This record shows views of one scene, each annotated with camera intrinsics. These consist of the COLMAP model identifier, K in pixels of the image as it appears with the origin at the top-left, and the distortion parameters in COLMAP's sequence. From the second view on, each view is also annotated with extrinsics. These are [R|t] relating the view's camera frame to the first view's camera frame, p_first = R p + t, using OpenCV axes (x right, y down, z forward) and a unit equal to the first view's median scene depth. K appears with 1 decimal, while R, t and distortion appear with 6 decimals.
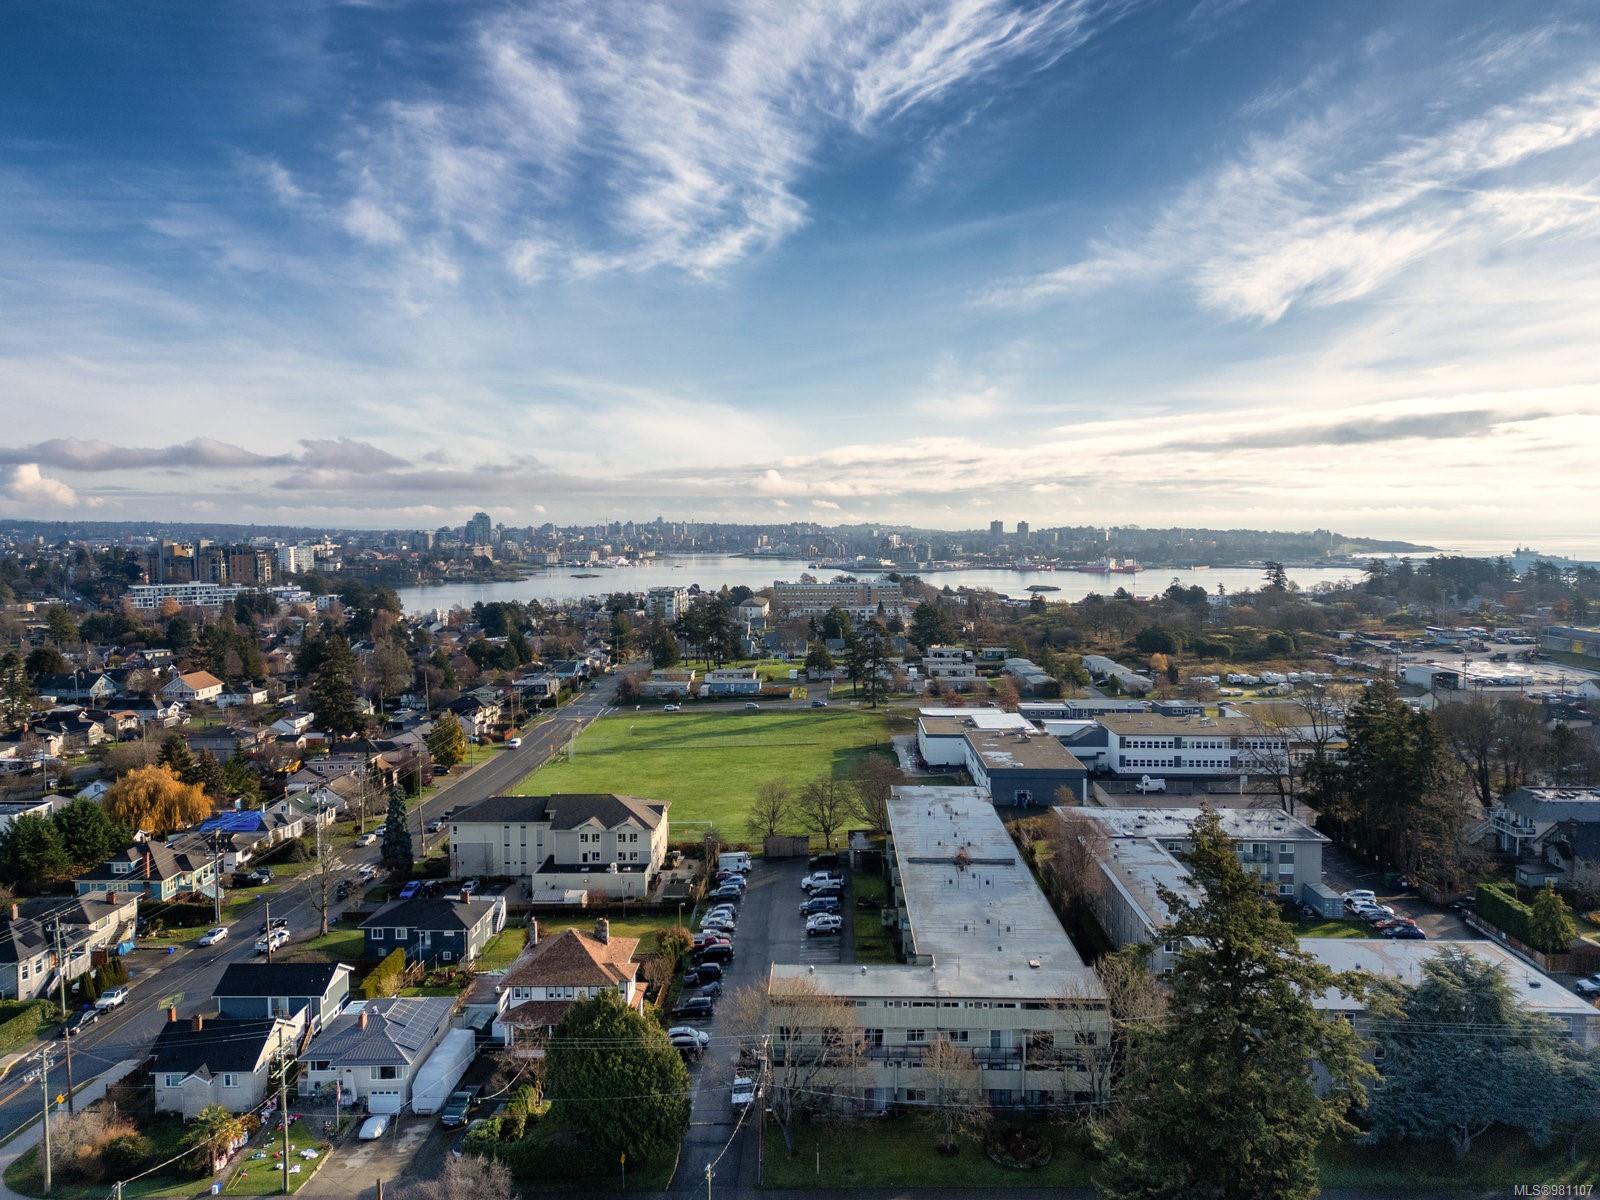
lens RADIAL K [[1112.0, 0, 801.6], [0, 1112.0, 637.0], [0, 0, 1]] dist [0.078835, -0.064299]
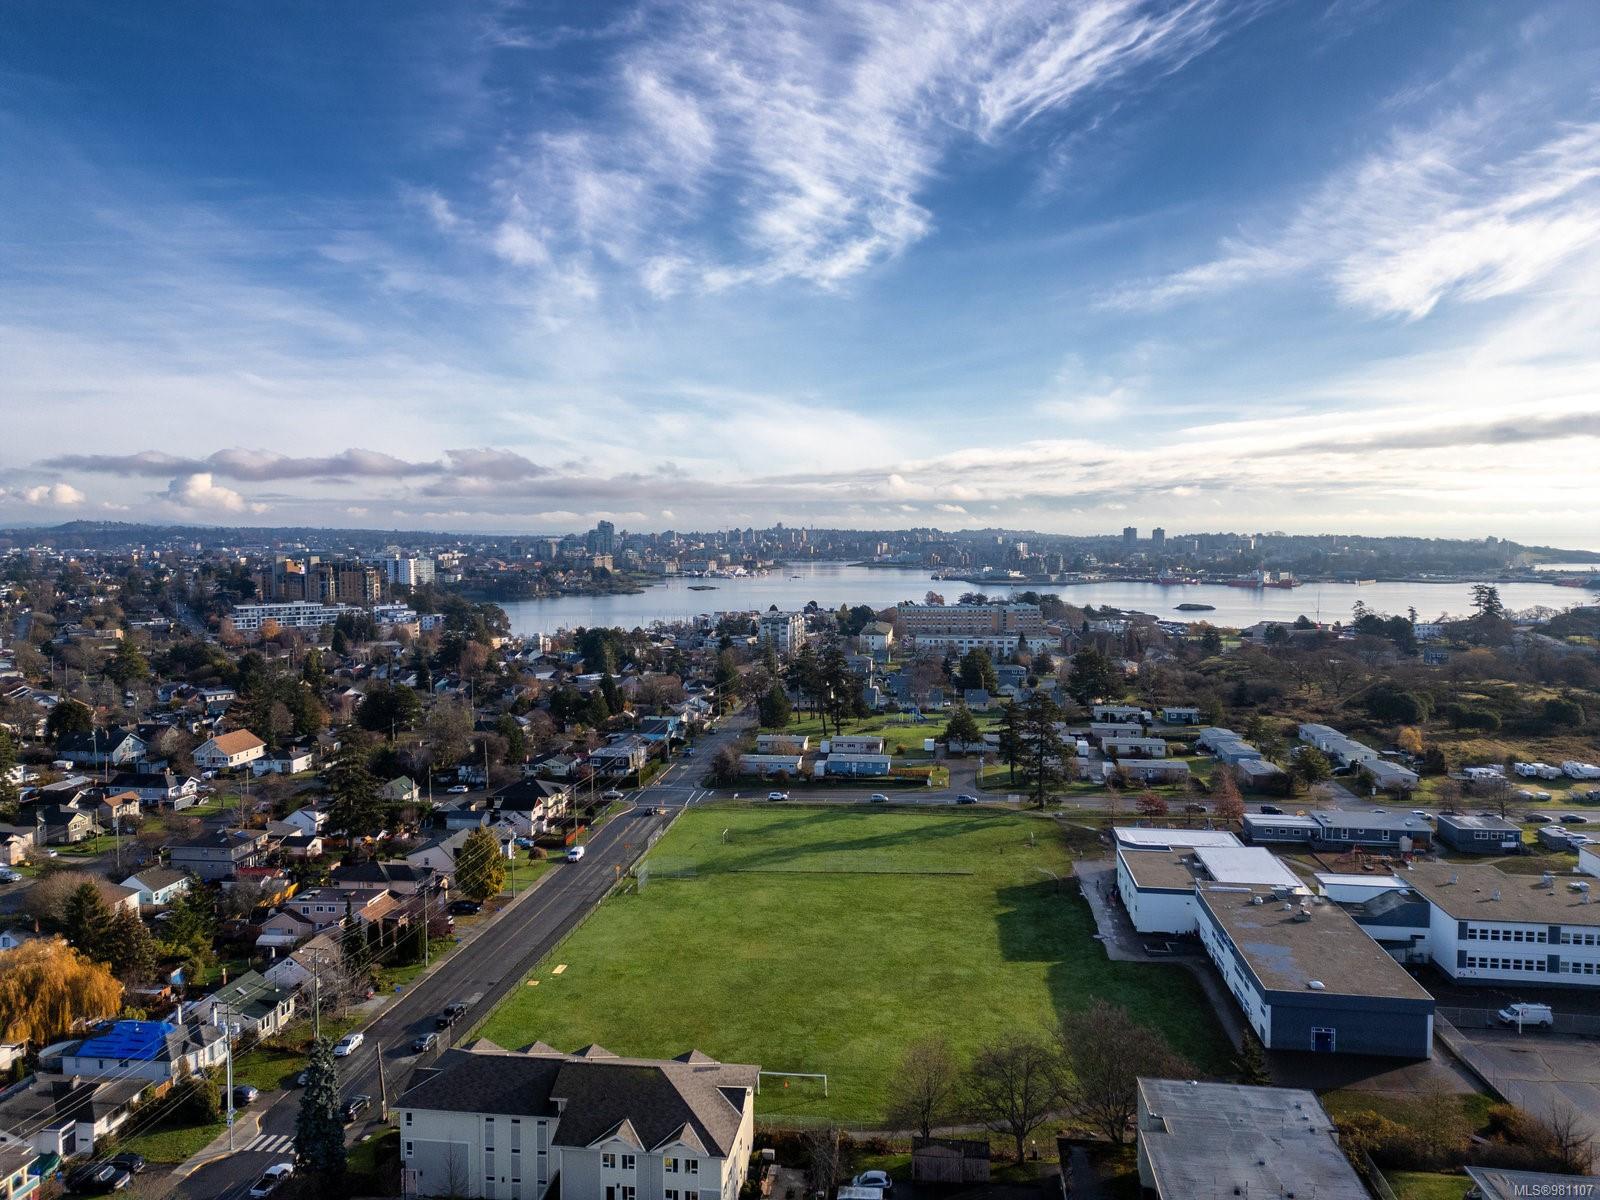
lens RADIAL K [[1112.0, 0, 799.6], [0, 1112.0, 603.2], [0, 0, 1]] dist [0.078835, -0.064299]
pose [[0.994042, 0.008252, -0.108681, -0.015121], [-0.011909, 0.999383, -0.033039, -0.042887], [0.108342, 0.034137, 0.993527, 0.187840]]
